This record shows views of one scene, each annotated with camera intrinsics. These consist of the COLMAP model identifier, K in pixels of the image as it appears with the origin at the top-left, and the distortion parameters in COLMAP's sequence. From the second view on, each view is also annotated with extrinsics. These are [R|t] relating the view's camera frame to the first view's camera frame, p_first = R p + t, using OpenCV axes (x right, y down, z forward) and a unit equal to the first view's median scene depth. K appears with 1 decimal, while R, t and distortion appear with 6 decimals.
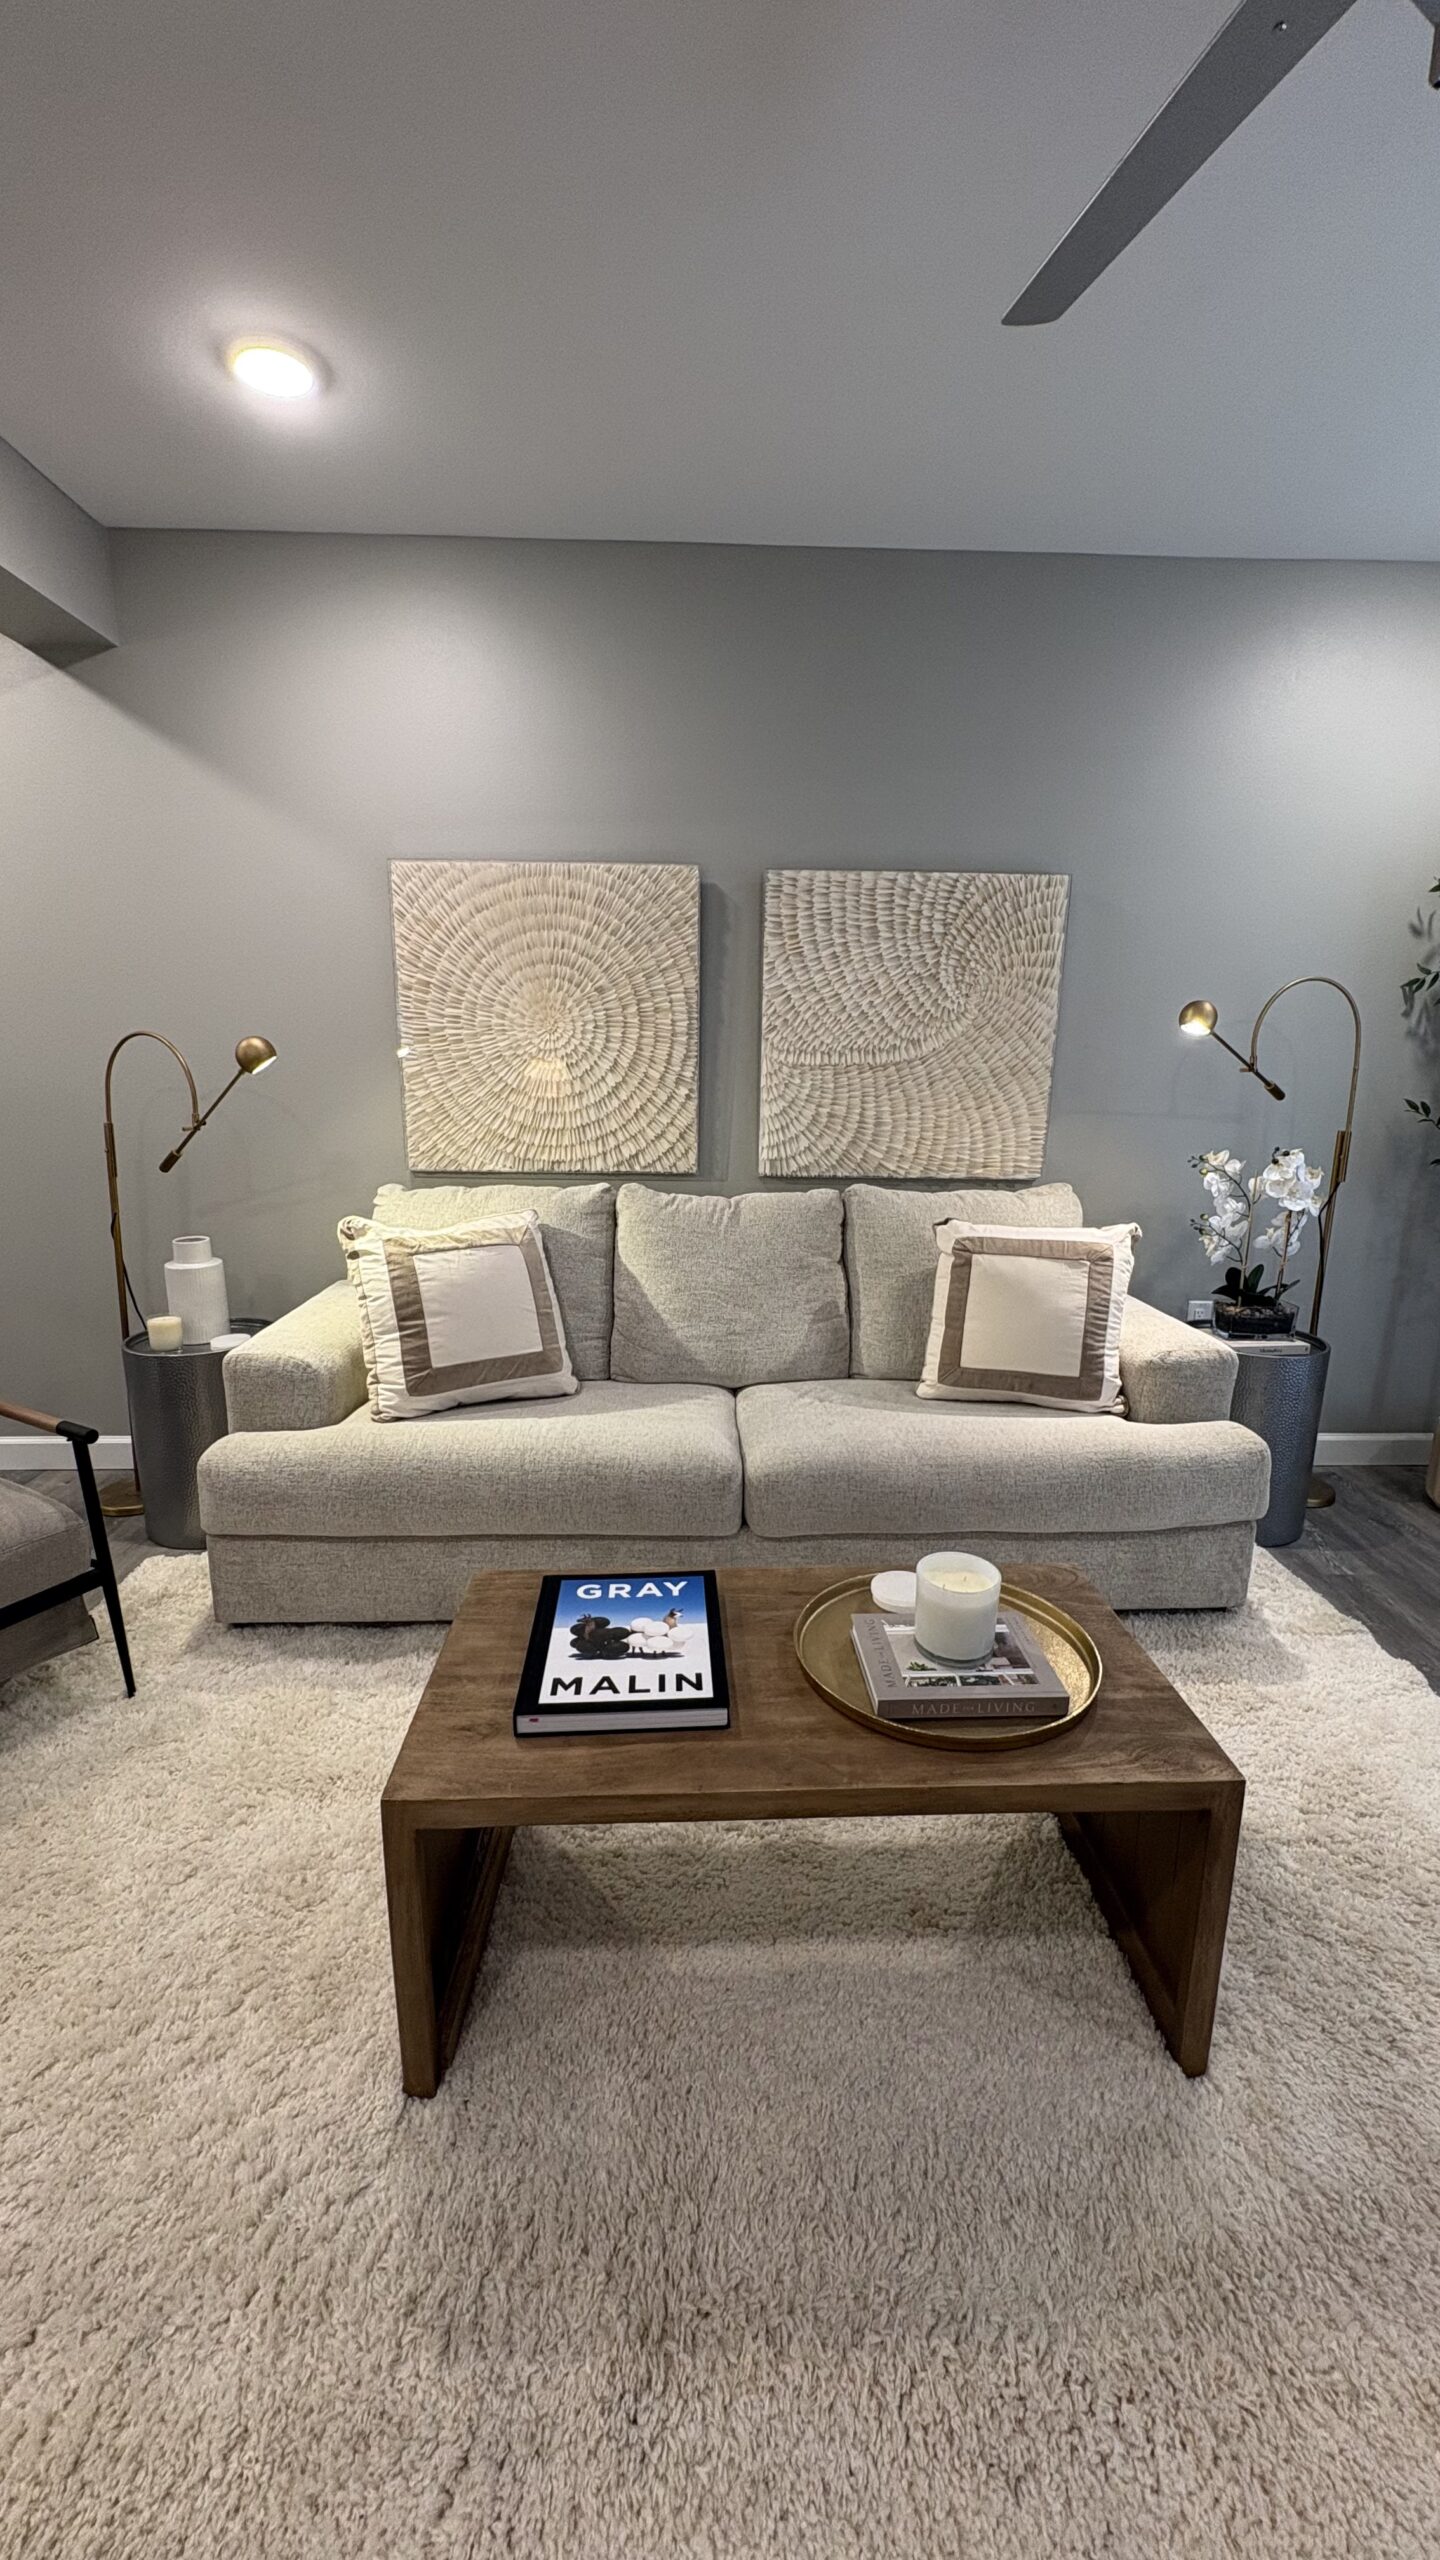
lens RADIAL K [[1008.0, 0, 727.4], [0, 1008.0, 1282.1], [0, 0, 1]] dist [-0.004238, 0.000504]
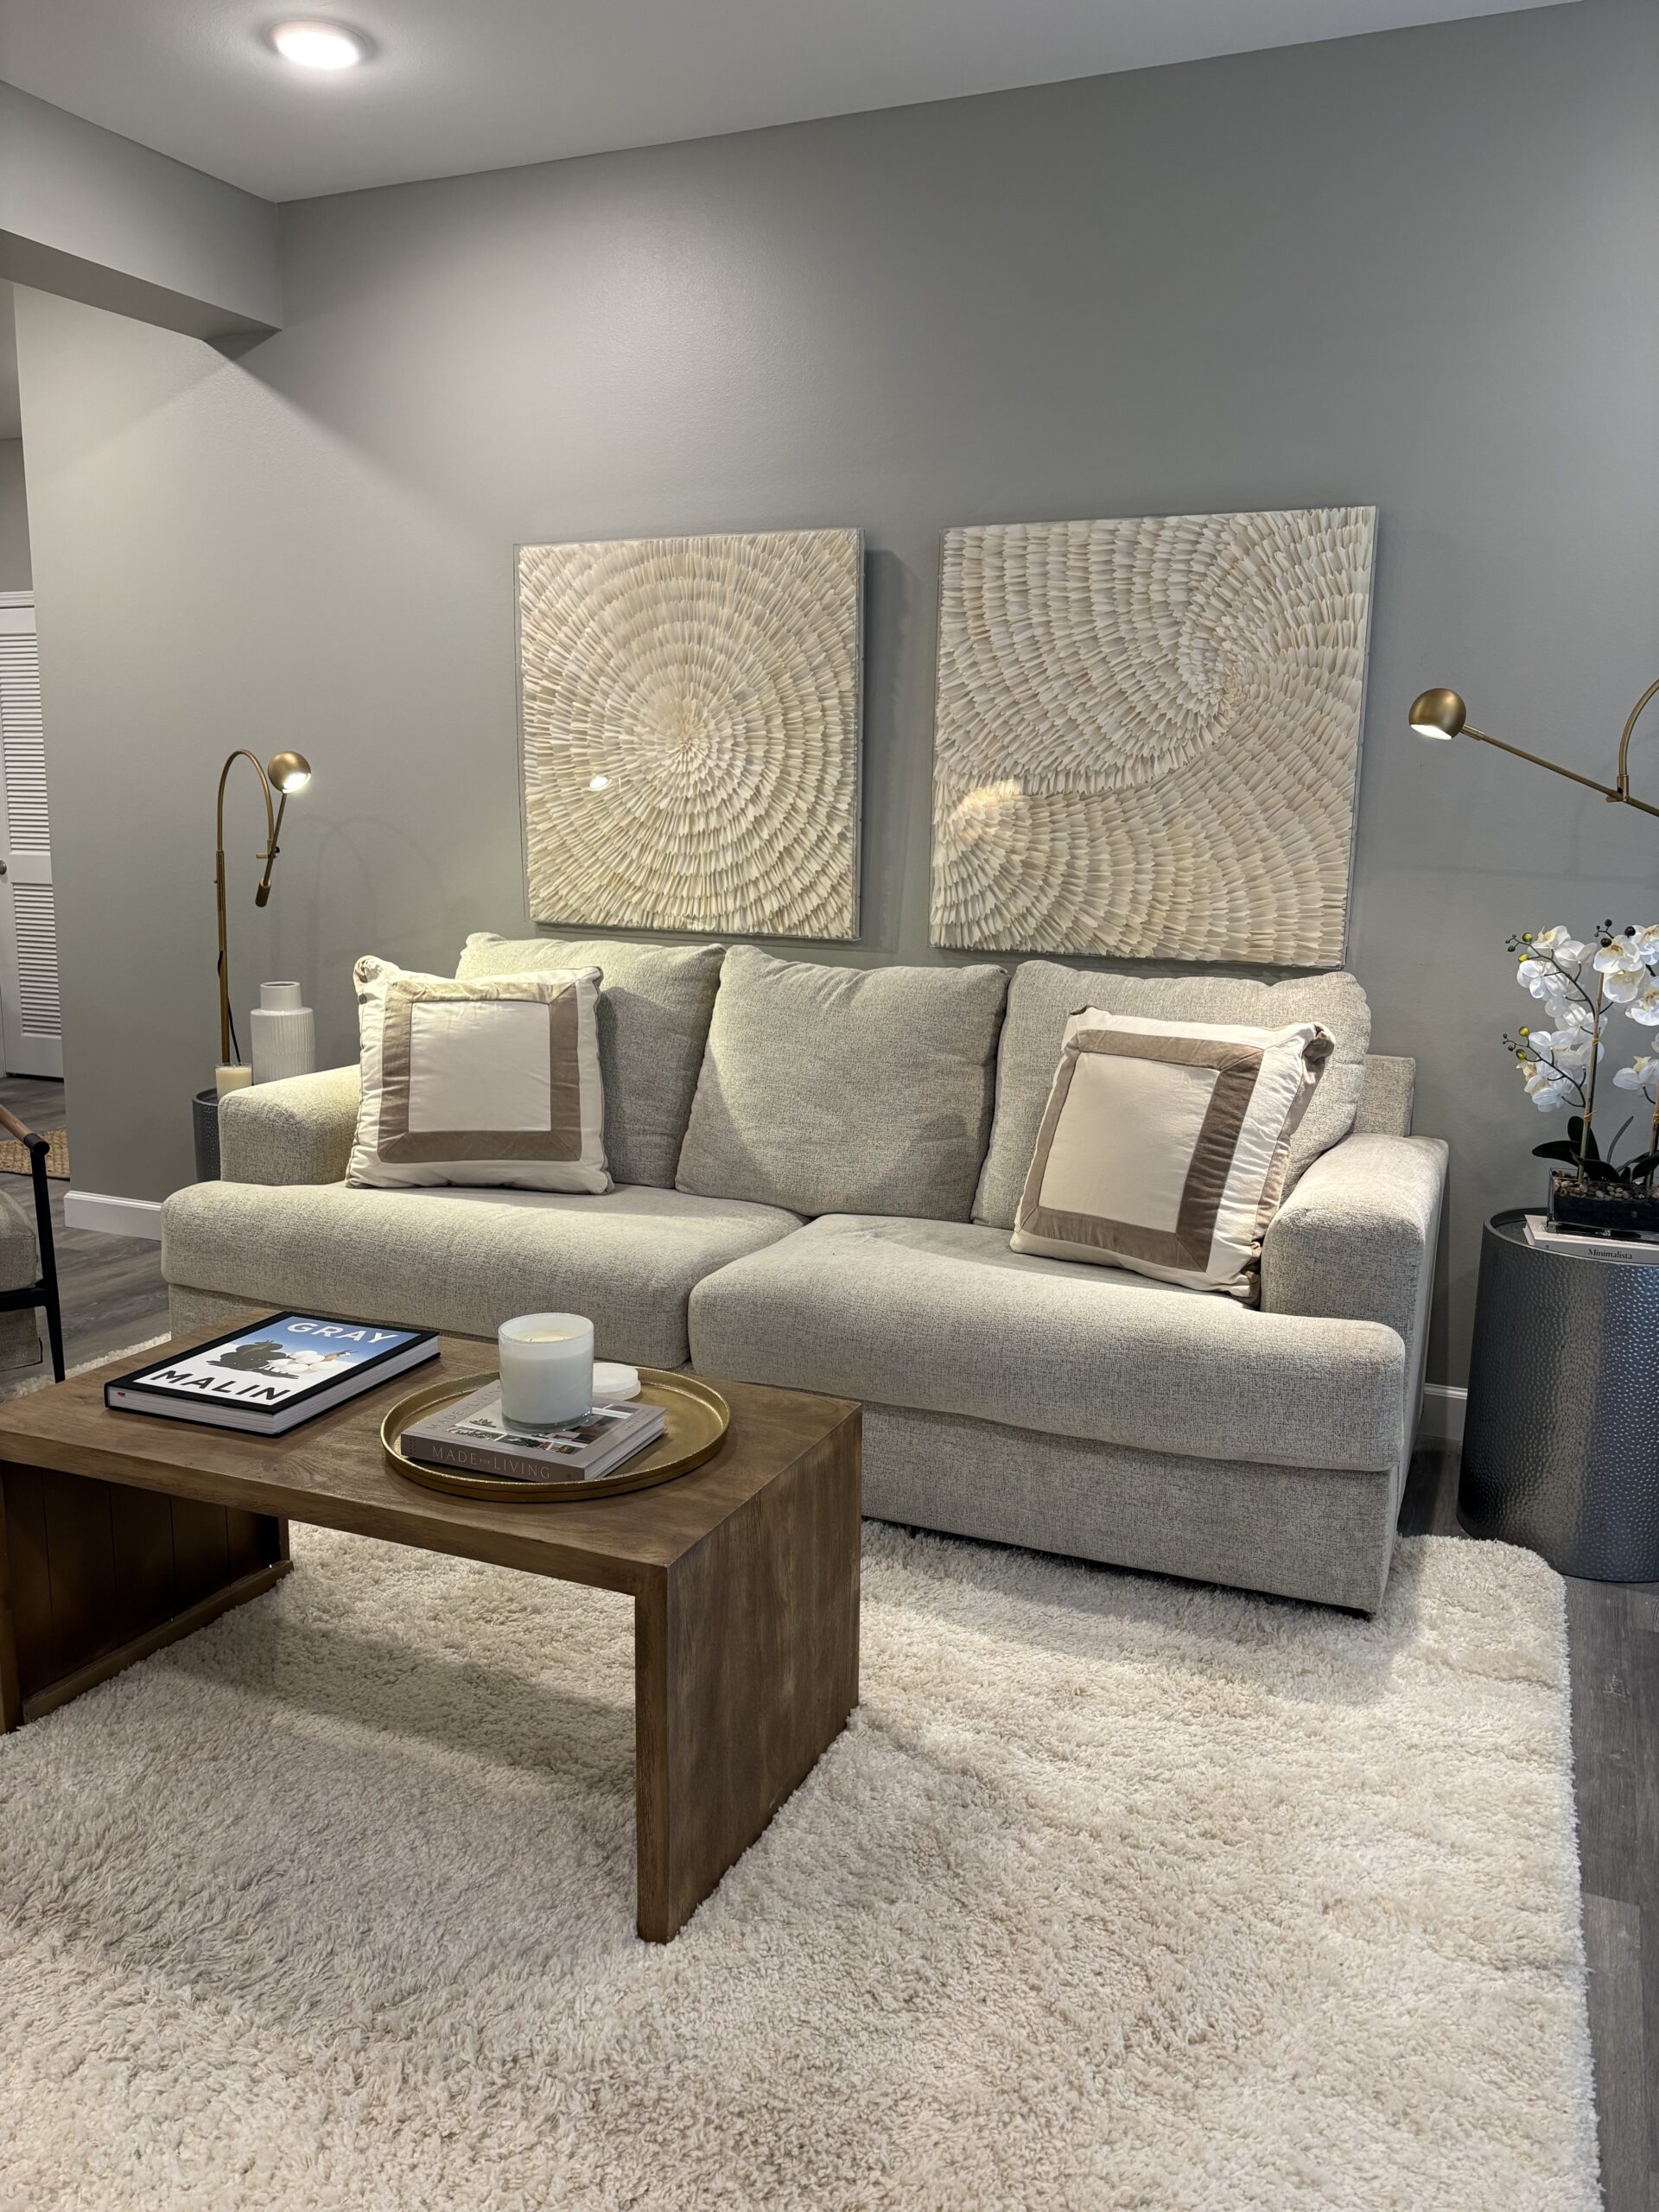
lens RADIAL K [[1635.8, 0, 824.3], [0, 1635.8, 1114.0], [0, 0, 1]] dist [0.103153, -0.215740]
pose [[0.905602, 0.084487, -0.415629, 0.499319], [-0.101267, 0.994688, -0.018452, 0.048633], [0.411863, 0.058800, 0.909347, -0.111088]]
